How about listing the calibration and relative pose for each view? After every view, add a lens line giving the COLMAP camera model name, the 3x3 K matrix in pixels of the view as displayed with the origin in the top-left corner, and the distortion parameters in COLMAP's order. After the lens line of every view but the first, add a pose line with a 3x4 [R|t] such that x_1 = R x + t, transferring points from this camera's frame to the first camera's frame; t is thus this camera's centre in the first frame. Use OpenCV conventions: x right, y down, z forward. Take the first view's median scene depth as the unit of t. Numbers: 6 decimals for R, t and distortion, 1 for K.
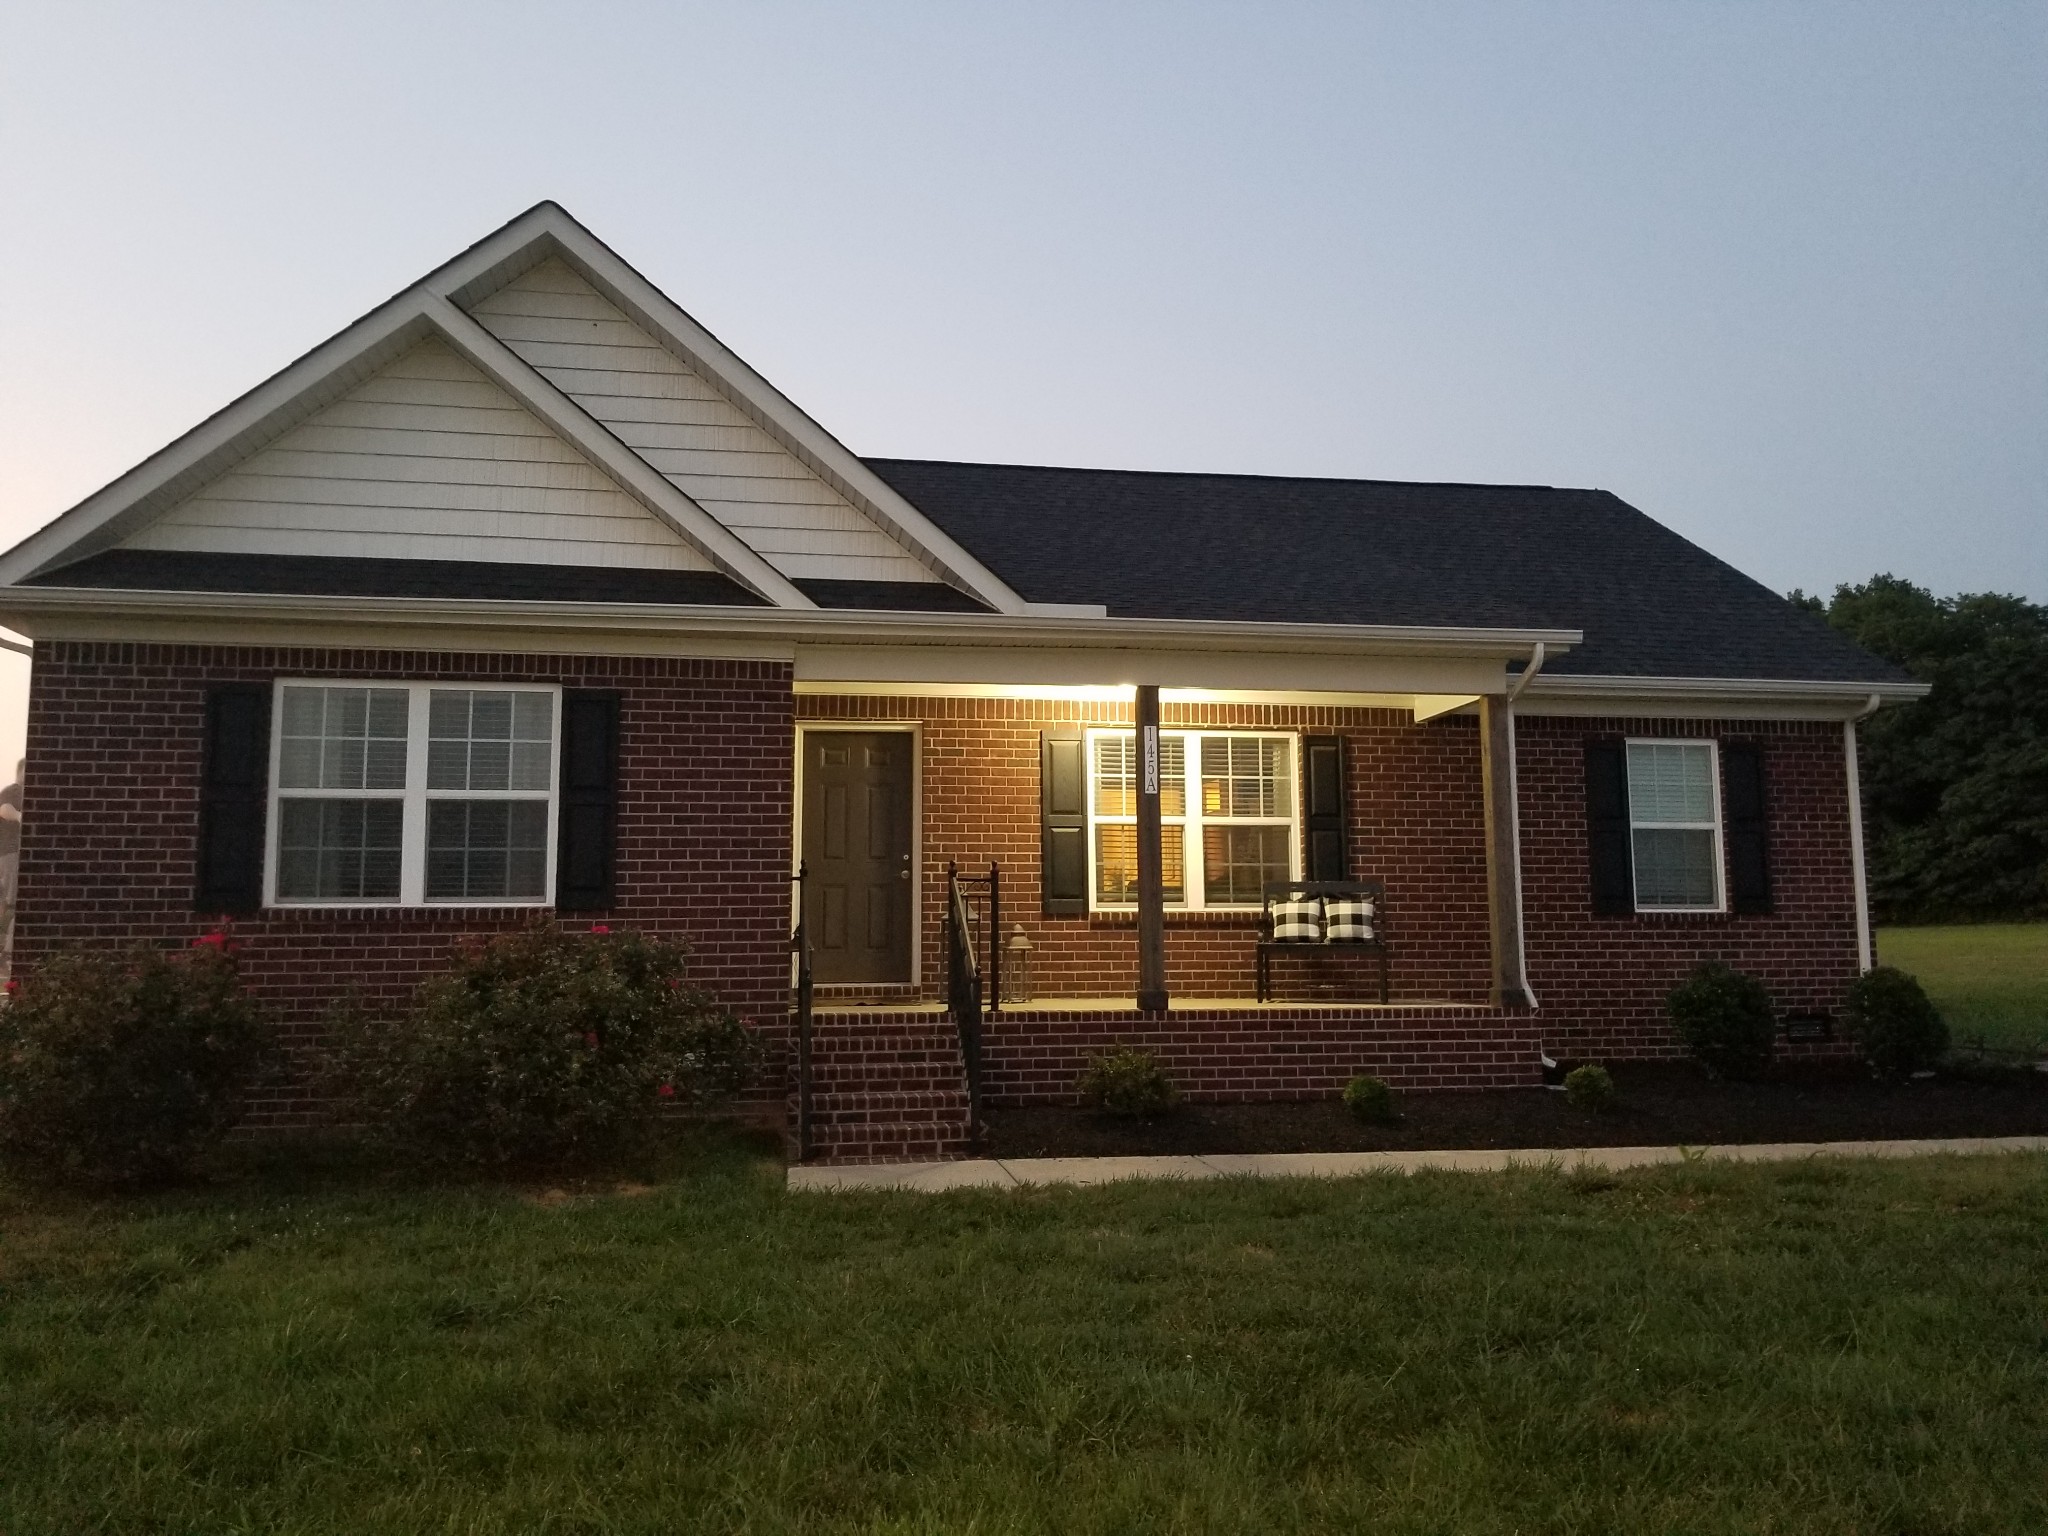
lens RADIAL K [[1594.1, 0, 1030.2], [0, 1594.1, 774.9], [0, 0, 1]] dist [0.081434, -0.144594]
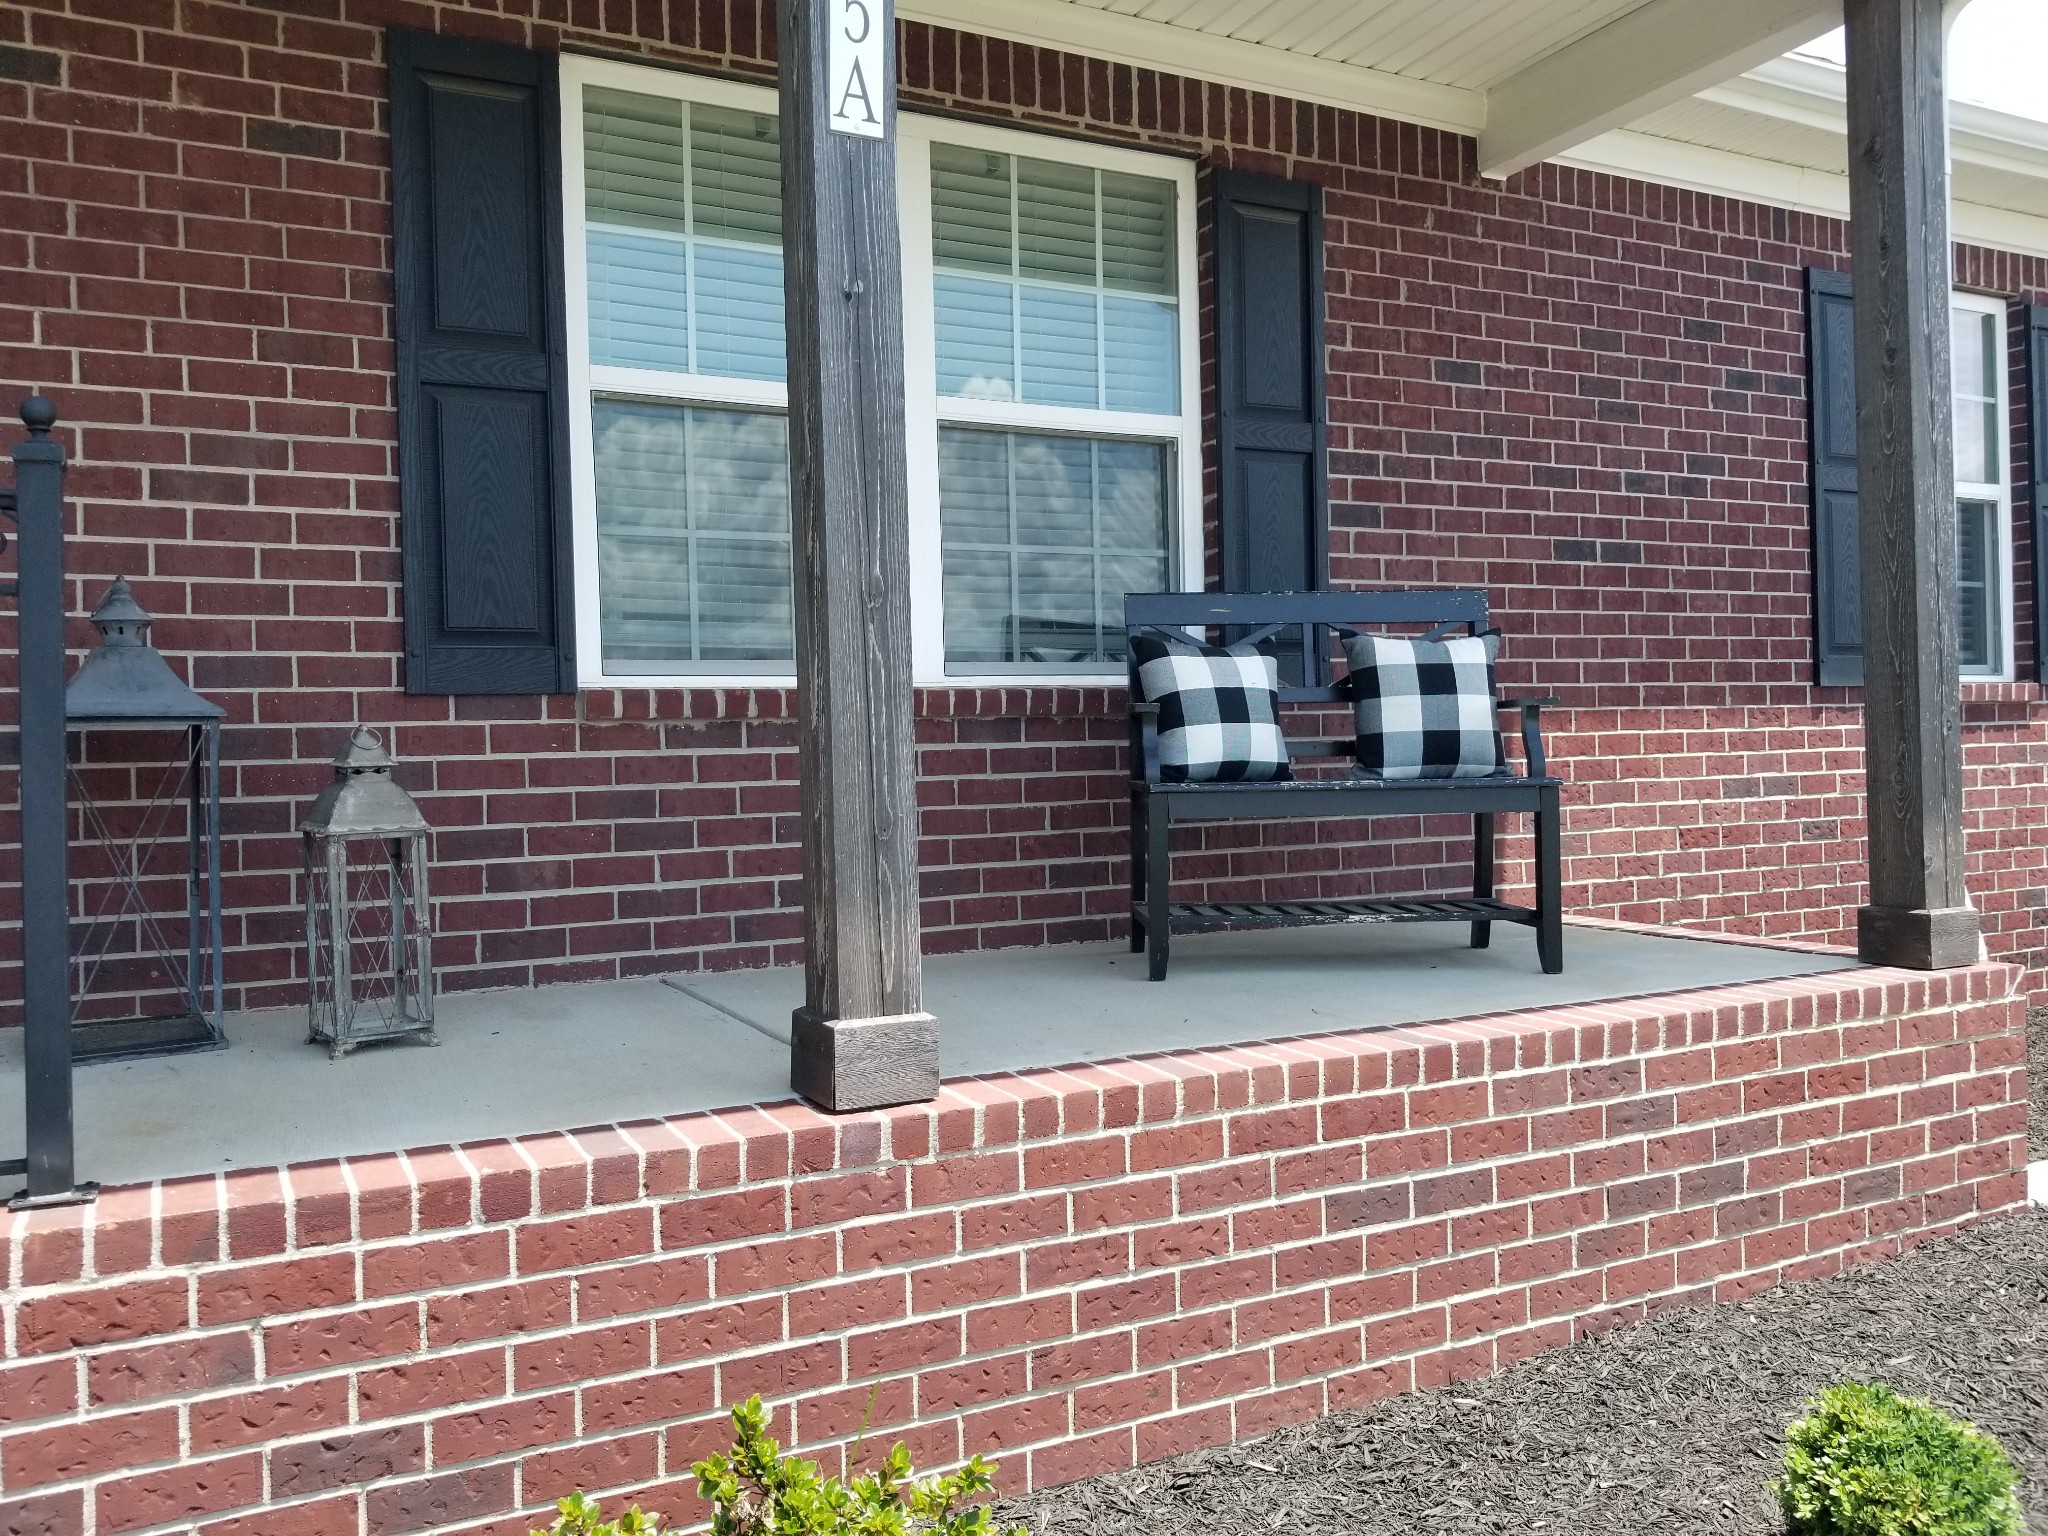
lens RADIAL K [[1601.9, 0, 1009.9], [0, 1601.9, 744.6], [0, 0, 1]] dist [0.081811, -0.140888]
pose [[0.957204, -0.016411, 0.288950, 0.031280], [-0.013586, 0.994742, 0.101503, 0.073610], [-0.289096, -0.101084, 0.951948, 0.785898]]
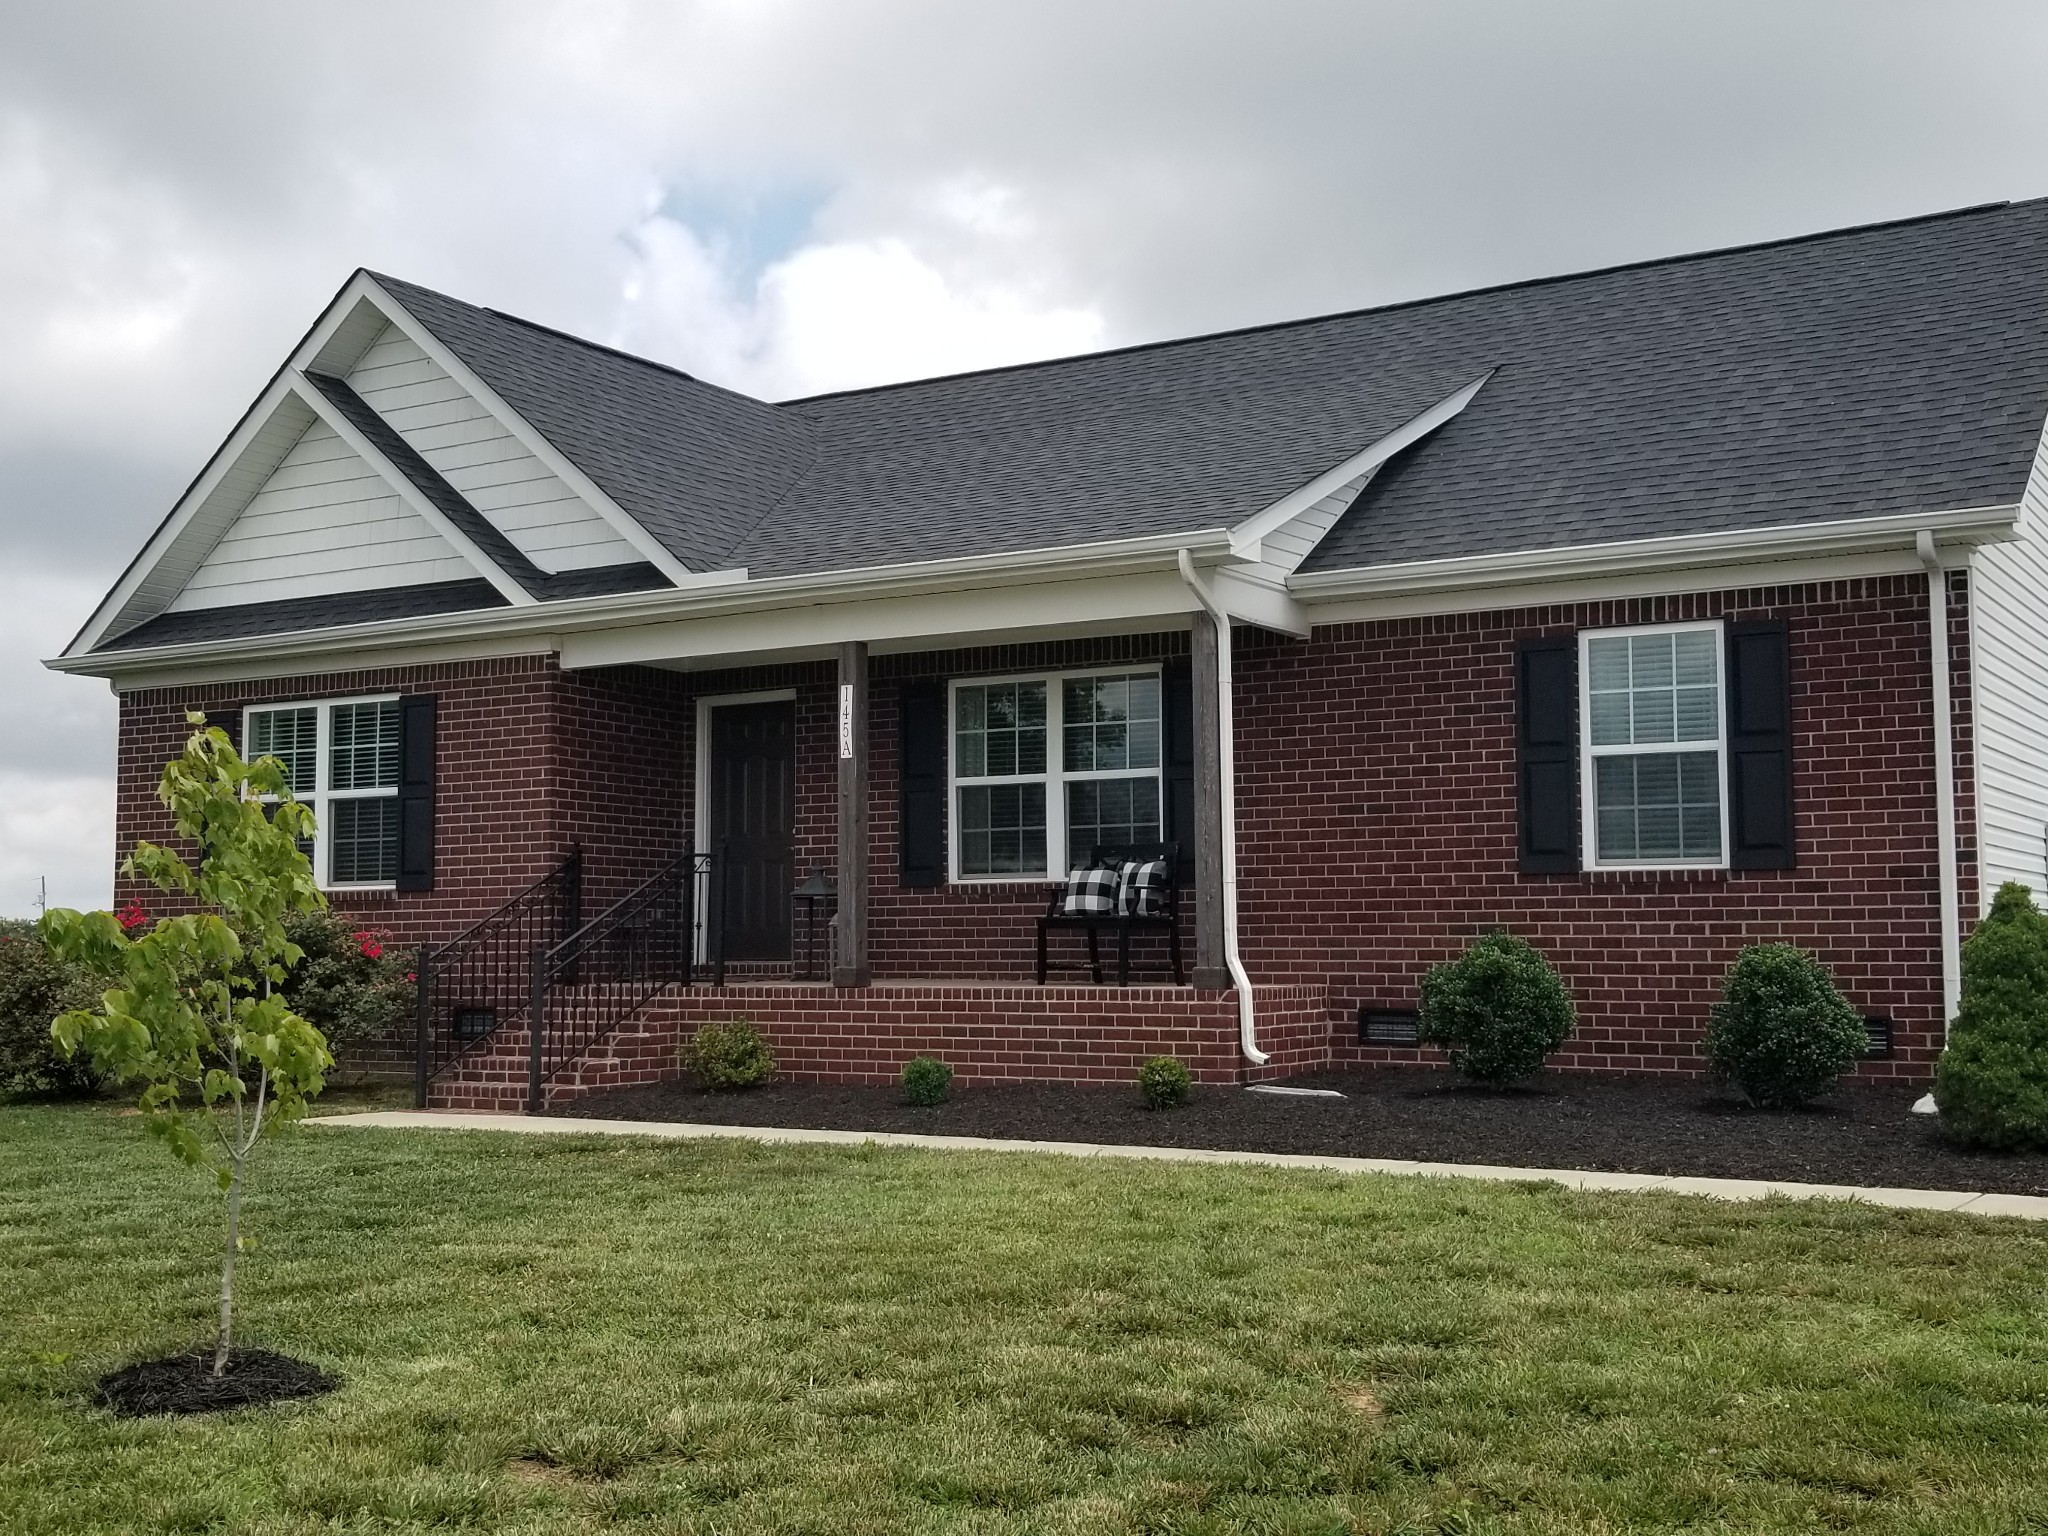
lens RADIAL K [[2381.9, 0, 1014.8], [0, 2381.9, 775.8], [0, 0, 1]] dist [0.135855, -0.419309]
pose [[0.742346, -0.047719, -0.668316, 1.100683], [0.071305, 0.997423, 0.007986, 0.018490], [0.666212, -0.053583, 0.743835, 0.026153]]
